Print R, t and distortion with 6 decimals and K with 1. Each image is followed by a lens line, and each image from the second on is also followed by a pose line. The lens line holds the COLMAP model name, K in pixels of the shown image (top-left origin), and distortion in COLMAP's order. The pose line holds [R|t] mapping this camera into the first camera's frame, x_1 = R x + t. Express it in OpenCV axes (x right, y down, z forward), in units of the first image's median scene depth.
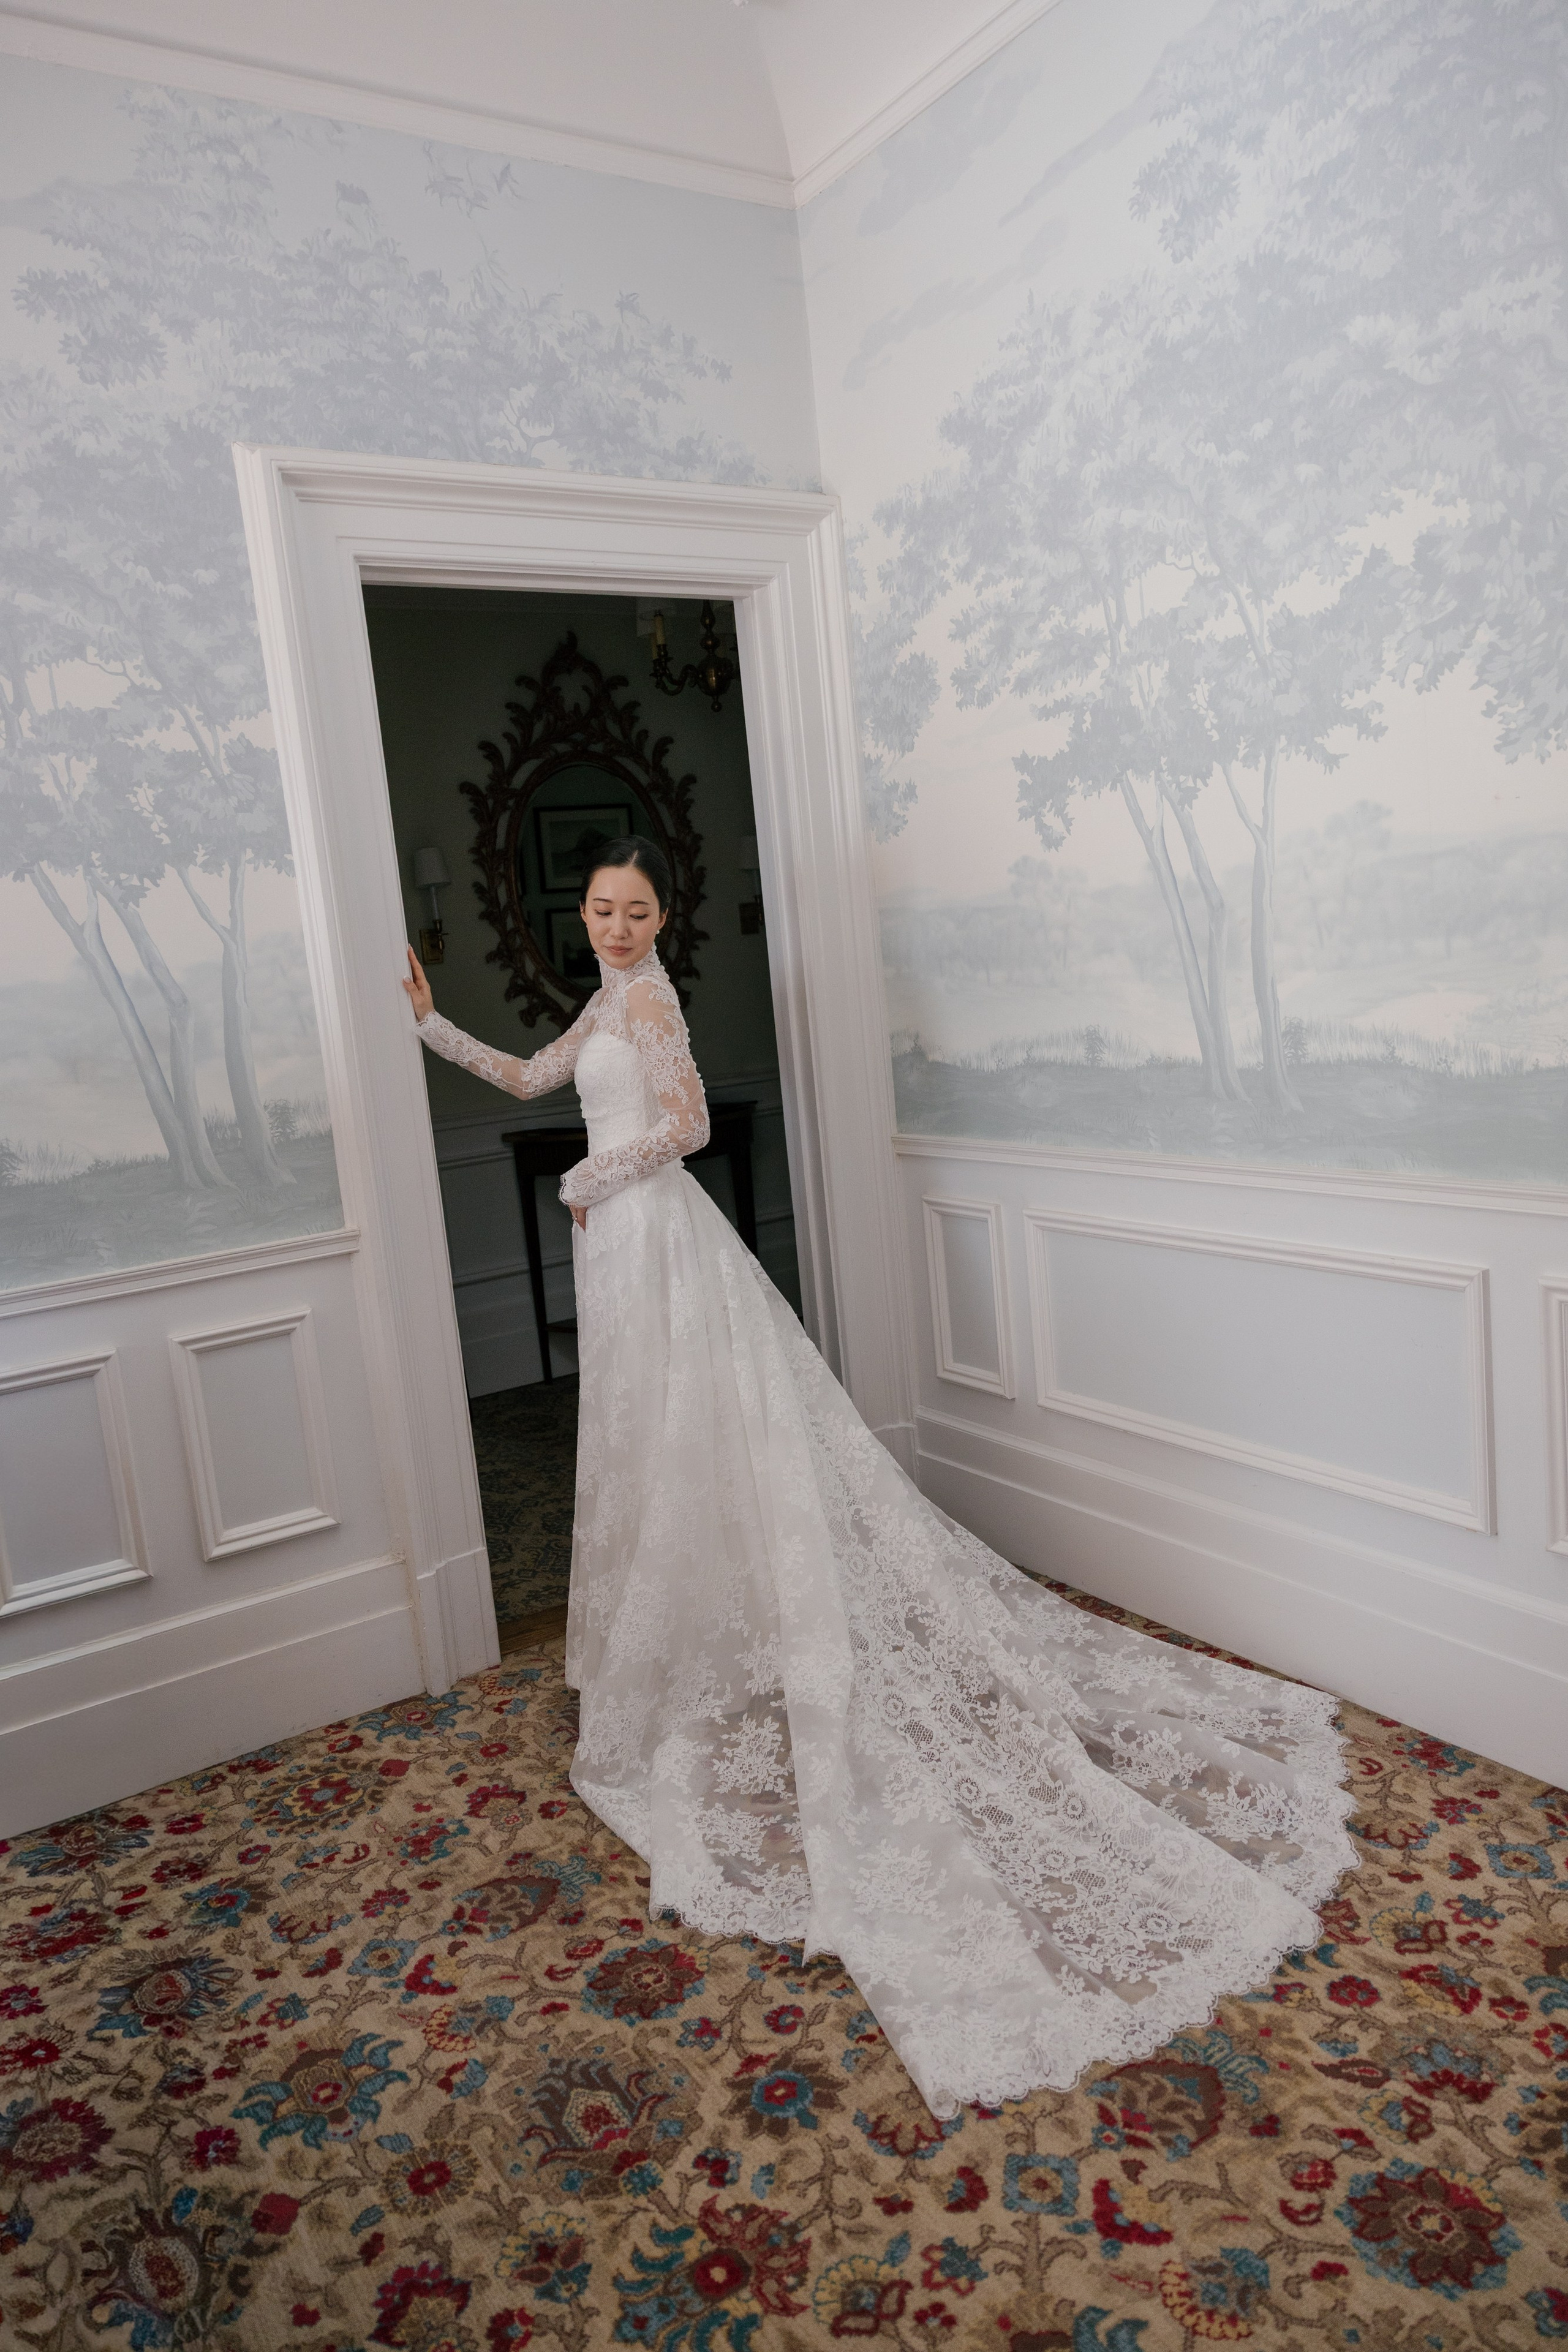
lens RADIAL K [[1603.3, 0, 793.5], [0, 1603.3, 1161.0], [0, 0, 1]] dist [0.006094, -0.003002]
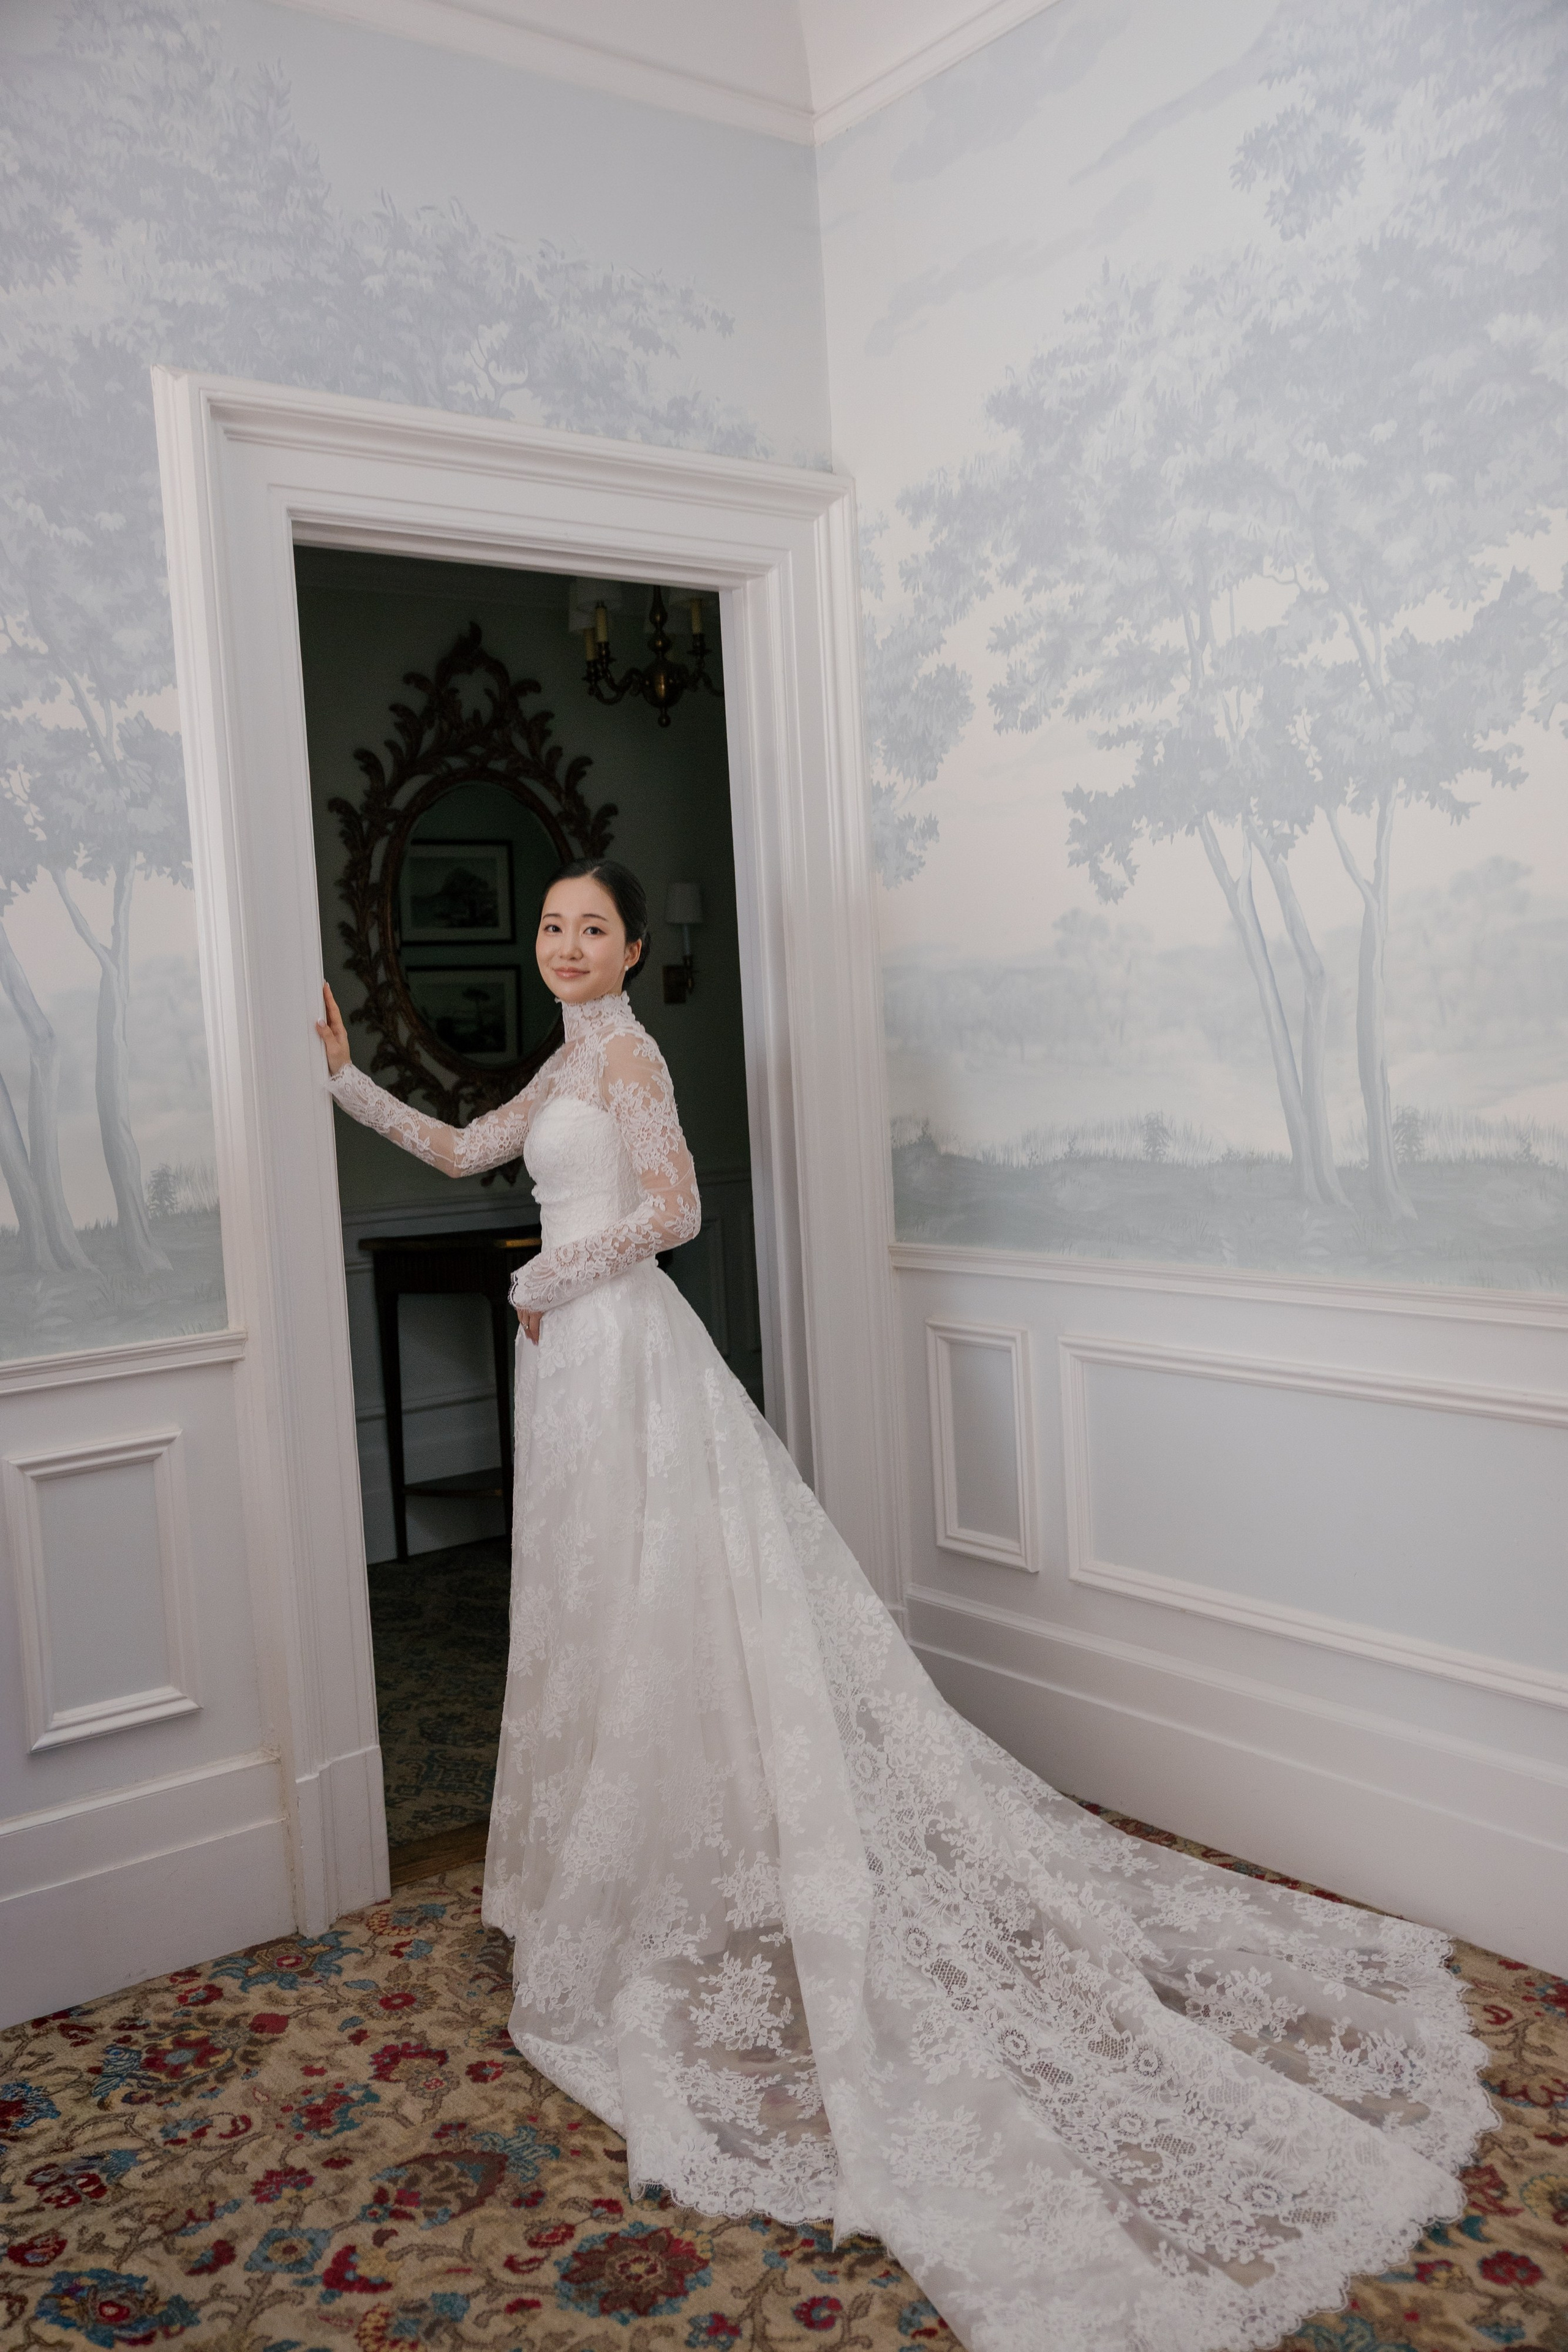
lens RADIAL K [[2056.5, 0, 808.8], [0, 2056.5, 1161.7], [0, 0, 1]] dist [0.009230, -0.006877]
pose [[0.995998, 0.036570, 0.081548, -0.084273], [-0.030277, 0.996563, -0.077105, 0.030333], [-0.084088, 0.074327, 0.993682, -0.046811]]
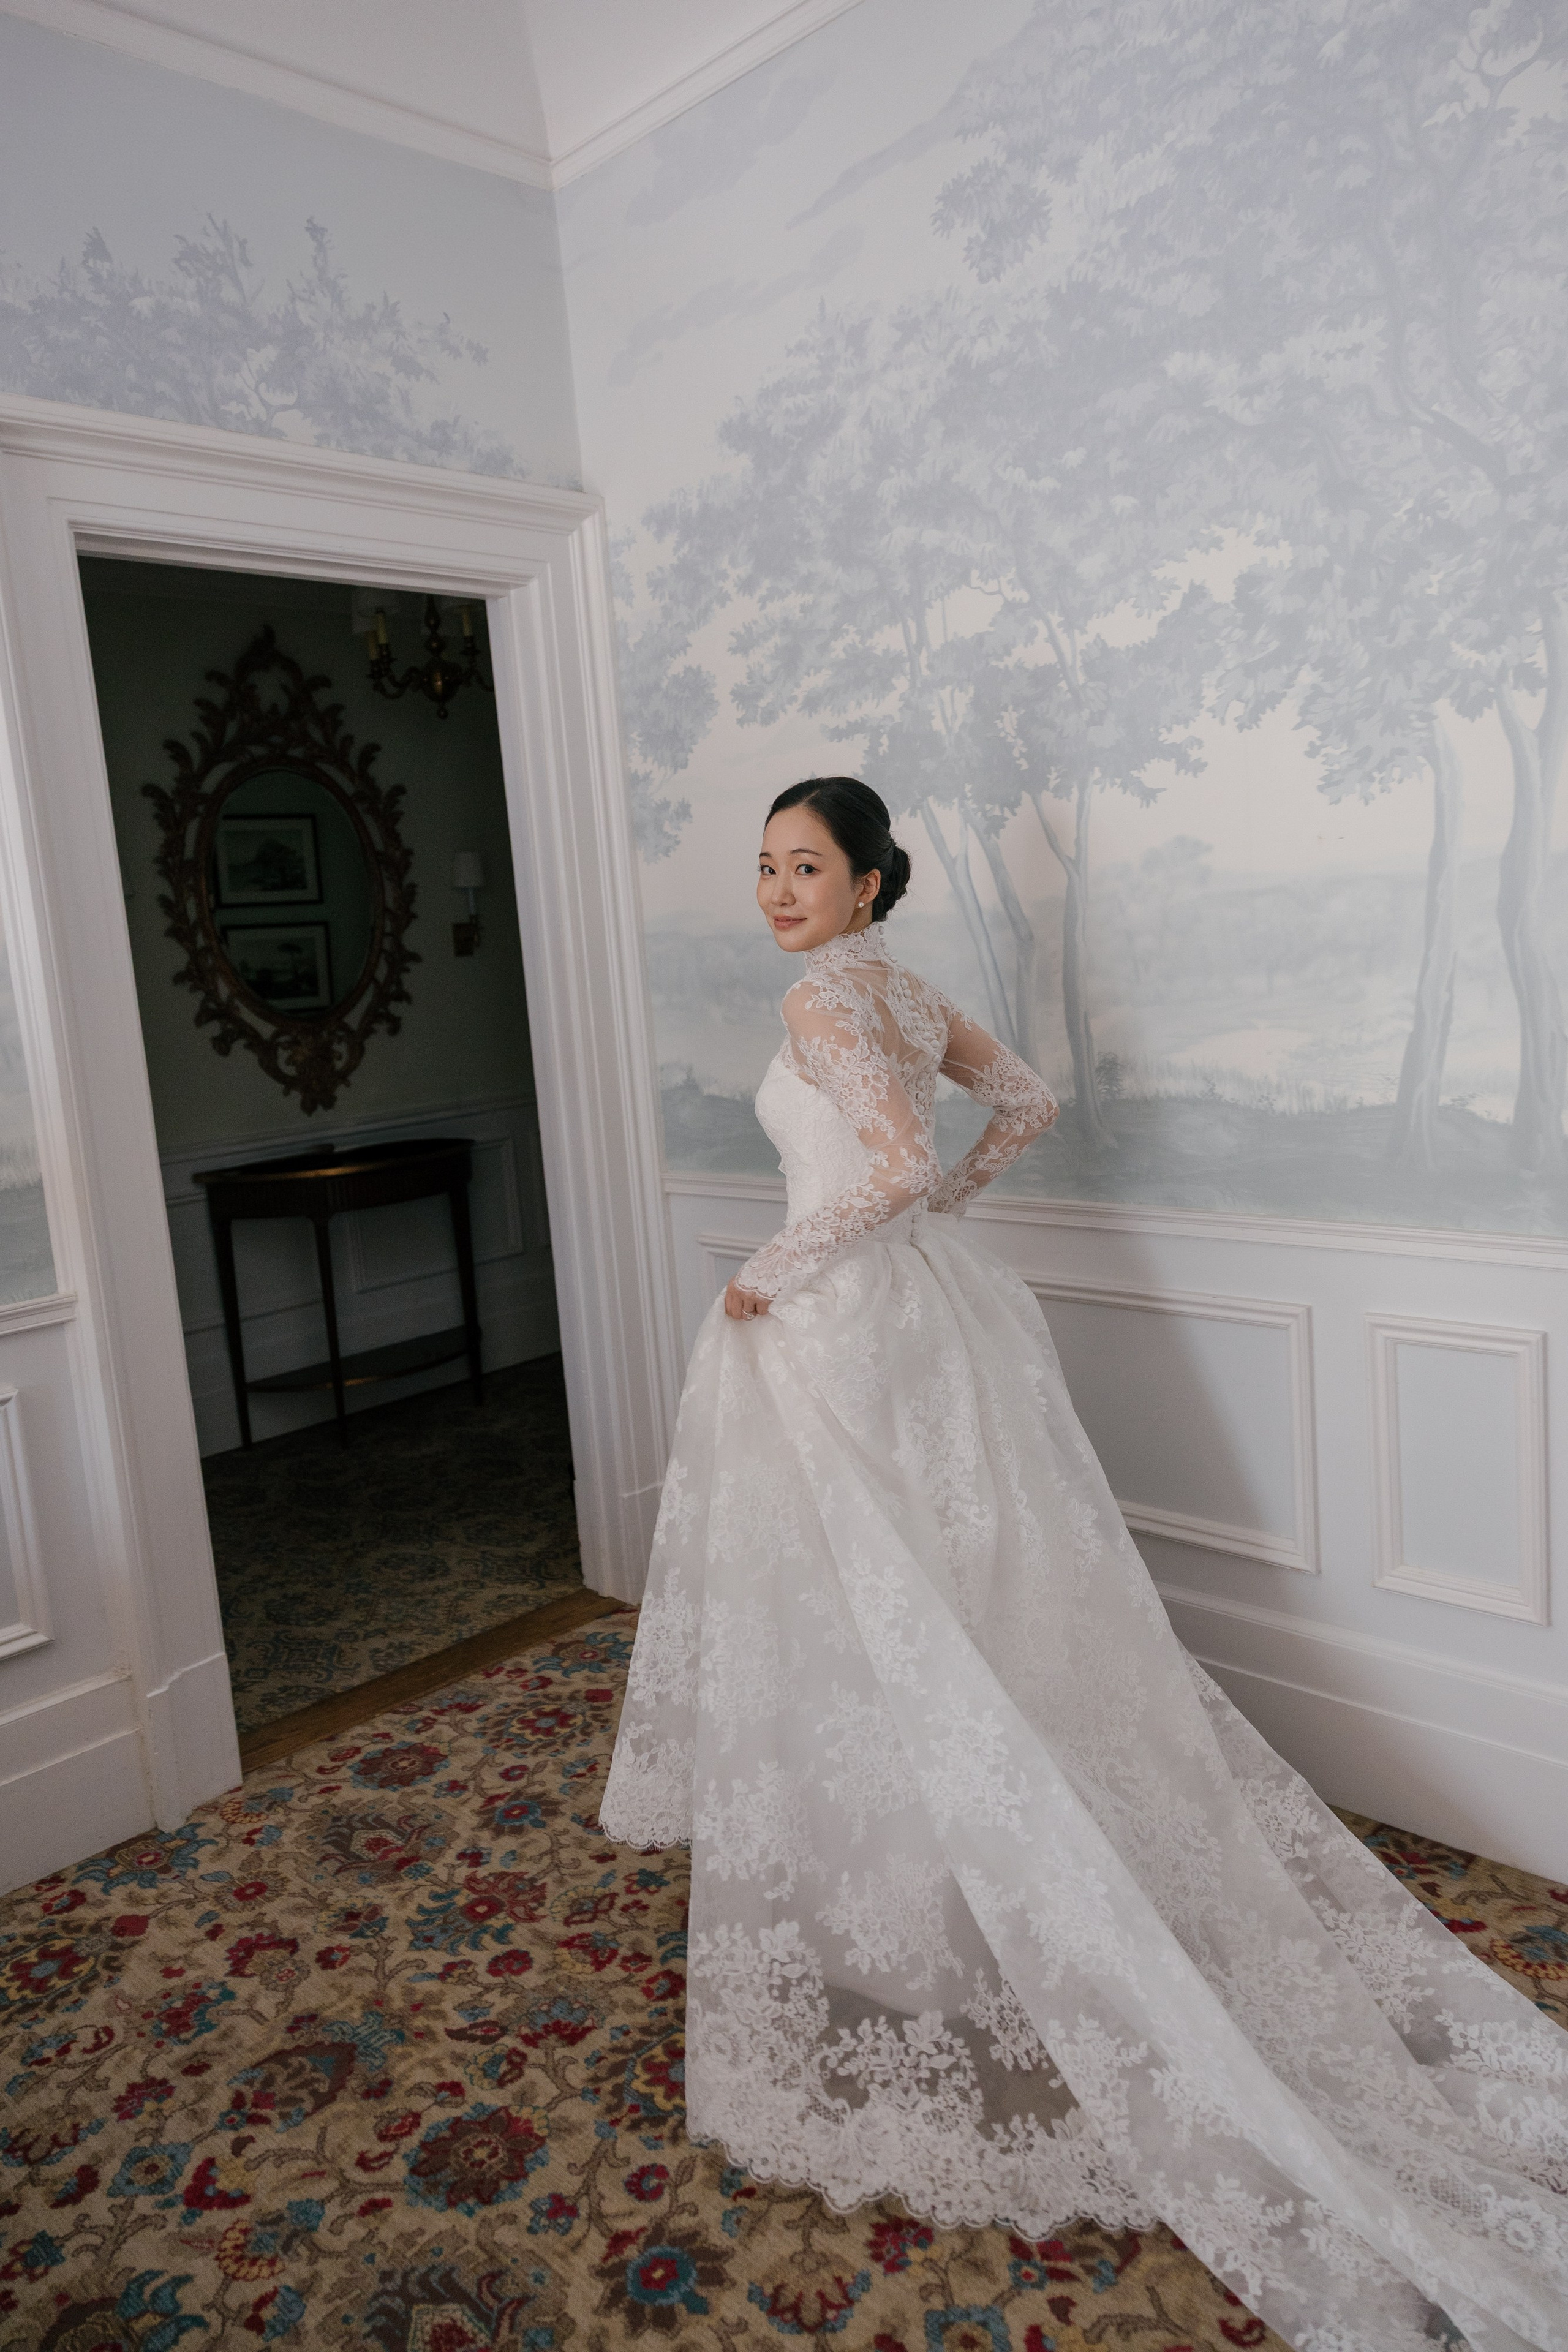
lens RADIAL K [[1603.3, 0, 812.5], [0, 1603.3, 1150.8], [0, 0, 1]] dist [0.006094, -0.003002]
pose [[0.974852, -0.011568, 0.222552, -0.079467], [0.015995, 0.999708, -0.018096, -0.013355], [-0.222278, 0.021201, 0.974753, 0.074971]]
